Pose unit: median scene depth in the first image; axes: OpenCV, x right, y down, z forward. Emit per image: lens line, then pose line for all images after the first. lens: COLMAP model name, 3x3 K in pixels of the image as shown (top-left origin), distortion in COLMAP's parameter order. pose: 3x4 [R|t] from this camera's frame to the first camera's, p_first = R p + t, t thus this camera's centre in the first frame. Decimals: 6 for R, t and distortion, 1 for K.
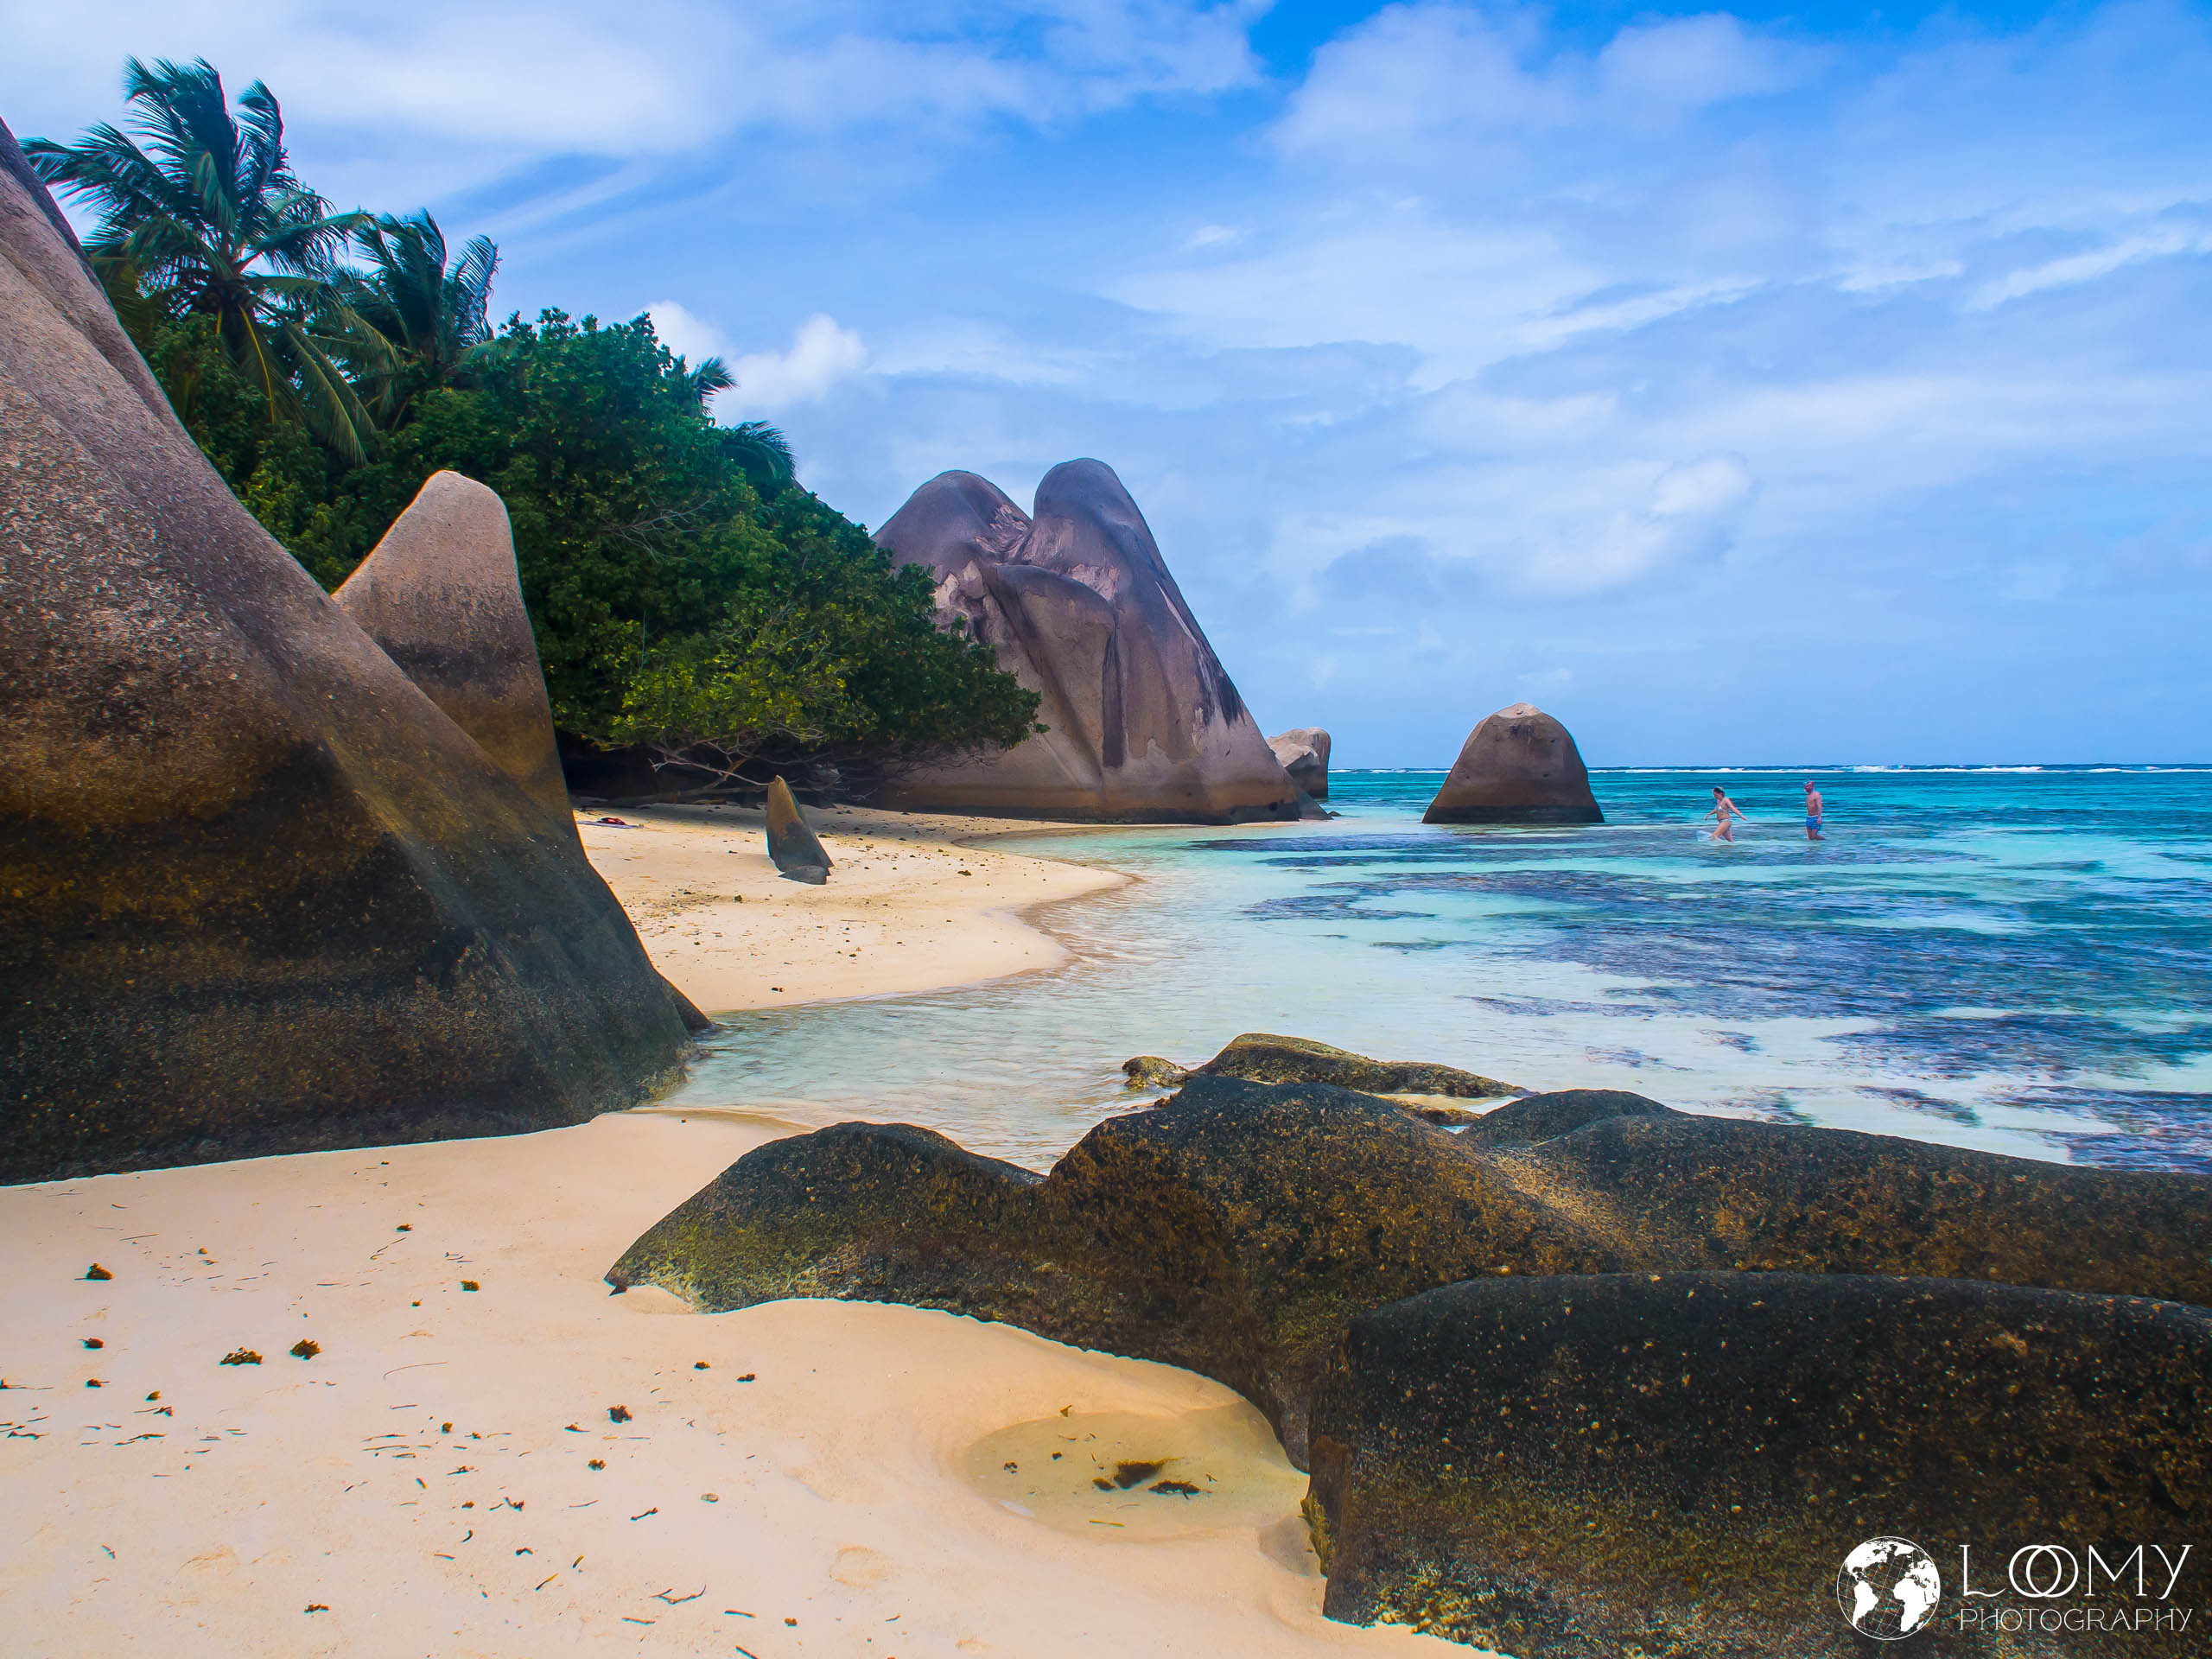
lens RADIAL K [[1822.0, 0, 1106.5], [0, 1822.0, 829.8], [0, 0, 1]] dist [-0.000040, 0.001612]
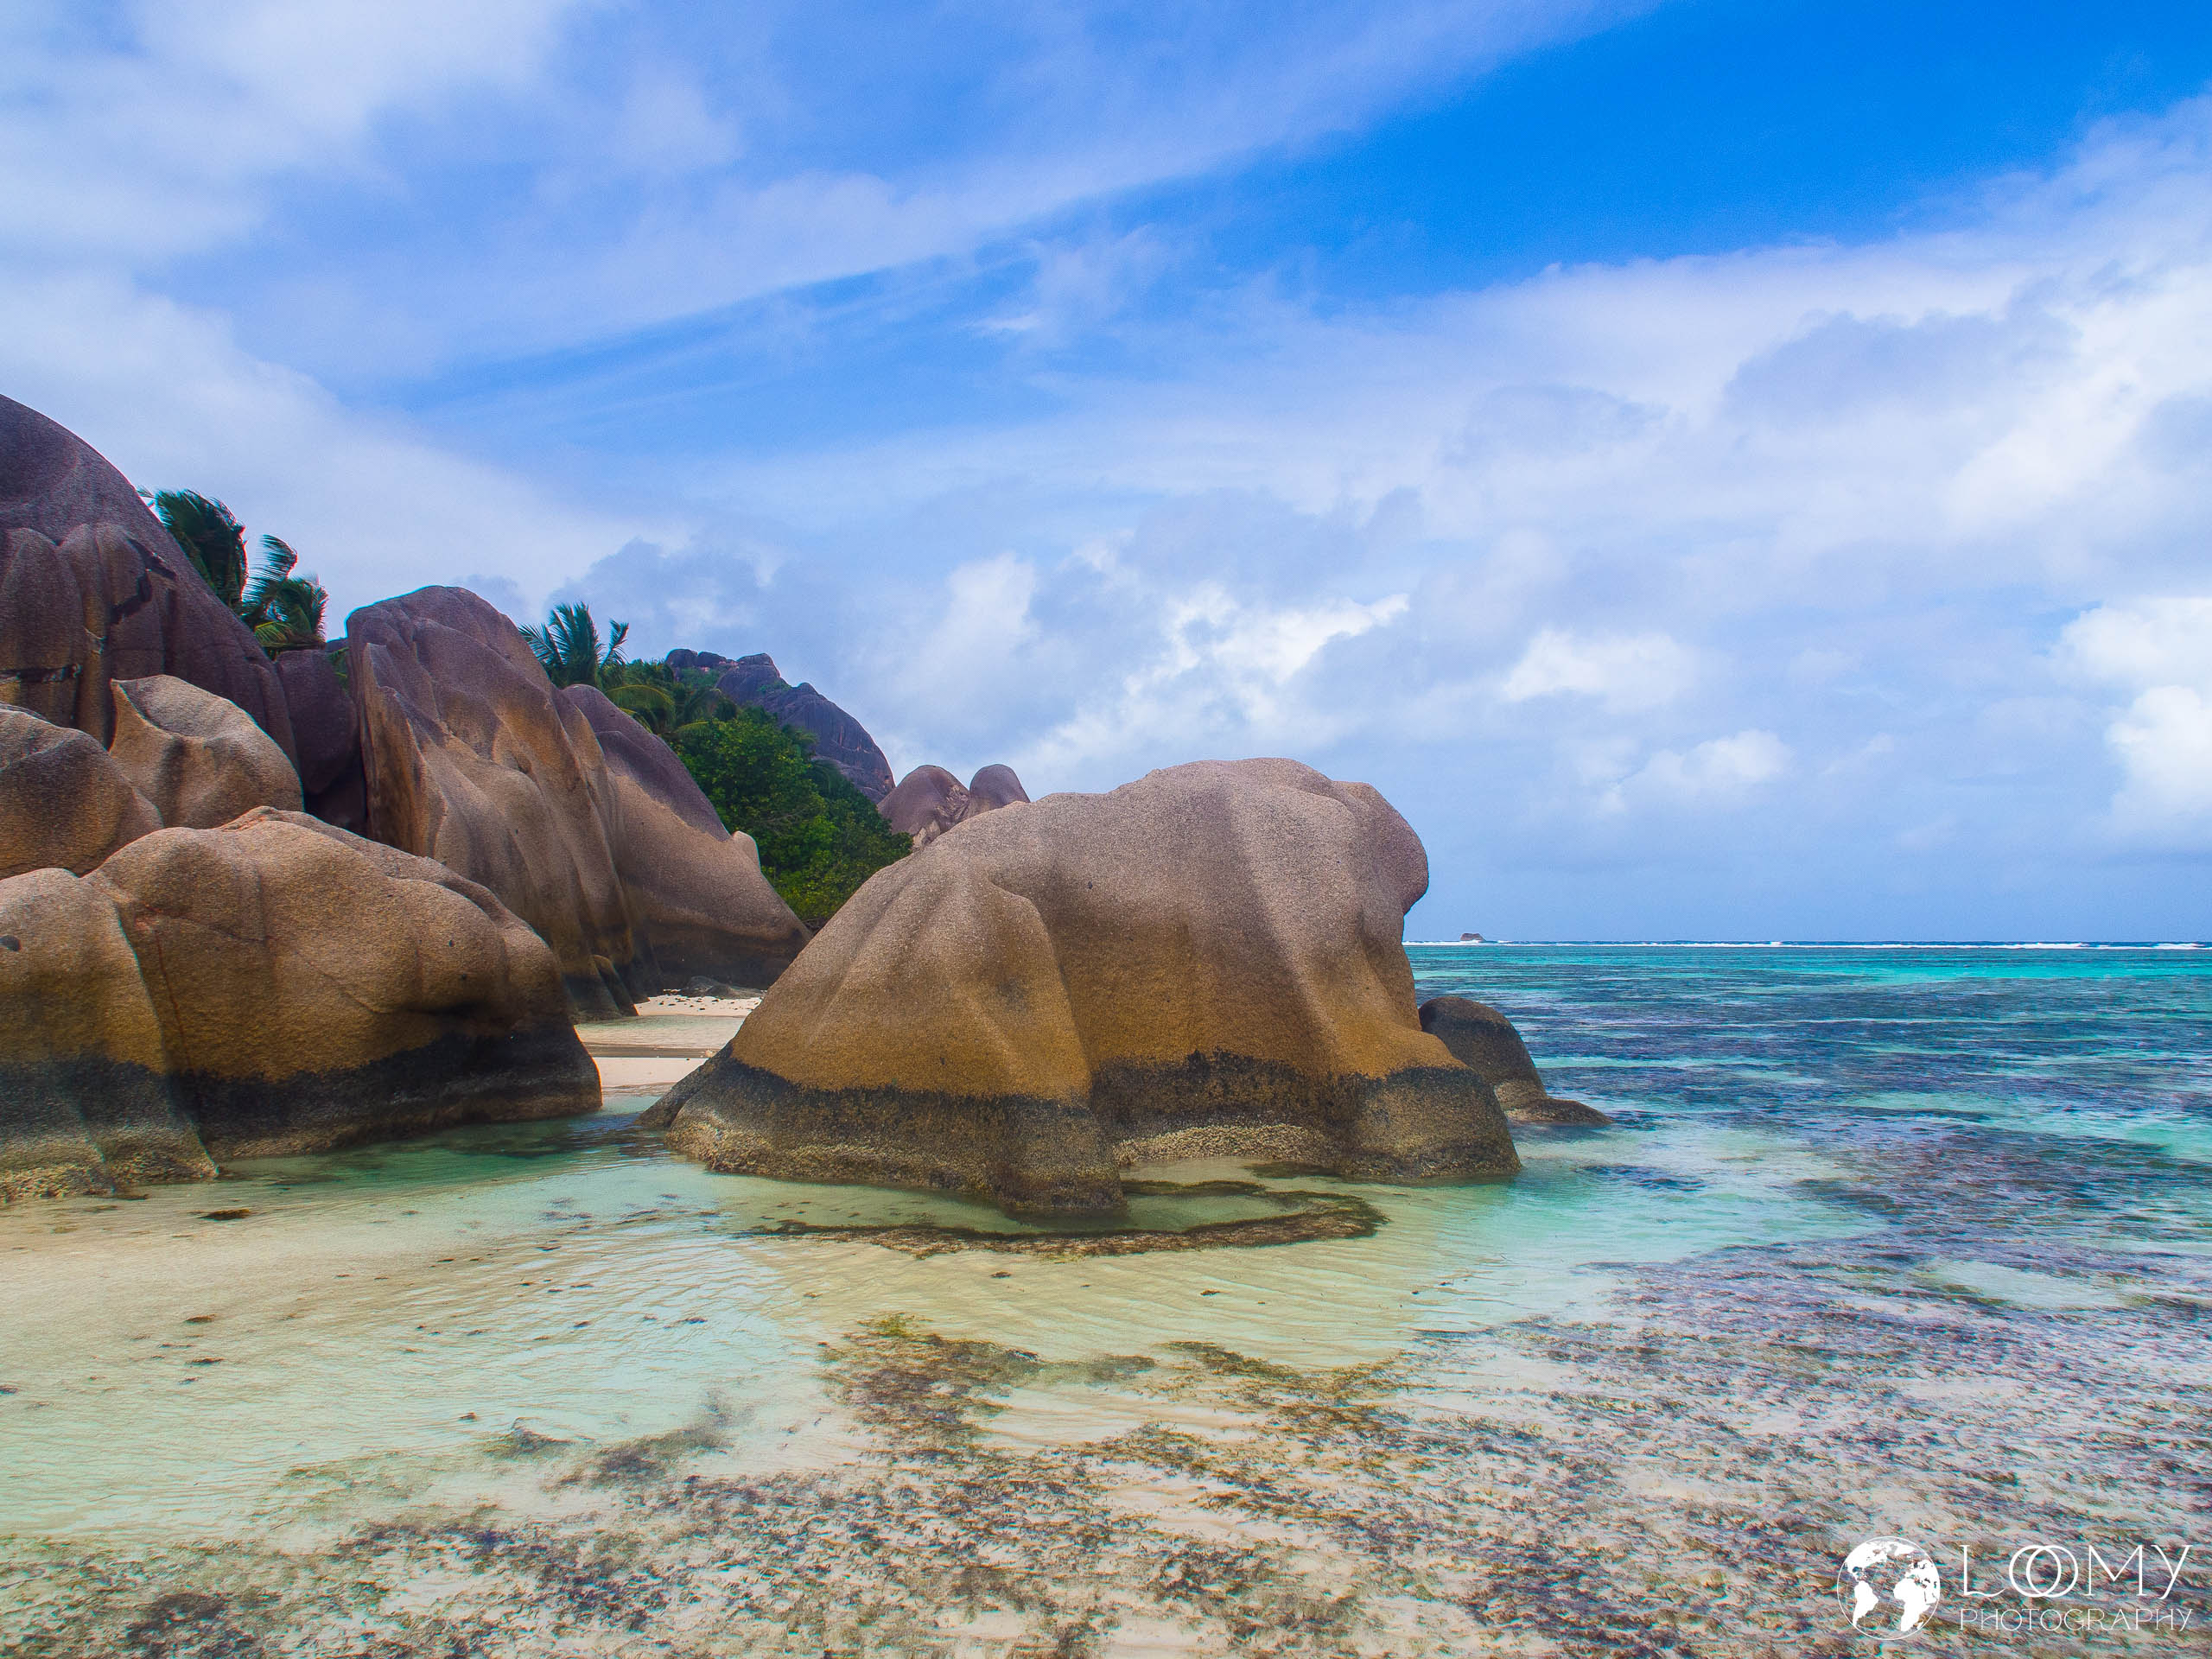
lens RADIAL K [[1822.0, 0, 1106.3], [0, 1822.0, 828.3], [0, 0, 1]] dist [-0.000040, 0.001612]
pose [[0.999914, 0.003932, -0.012531, 0.169271], [-0.004958, 0.996543, -0.082926, 0.020362], [0.012161, 0.082981, 0.996477, -1.156435]]
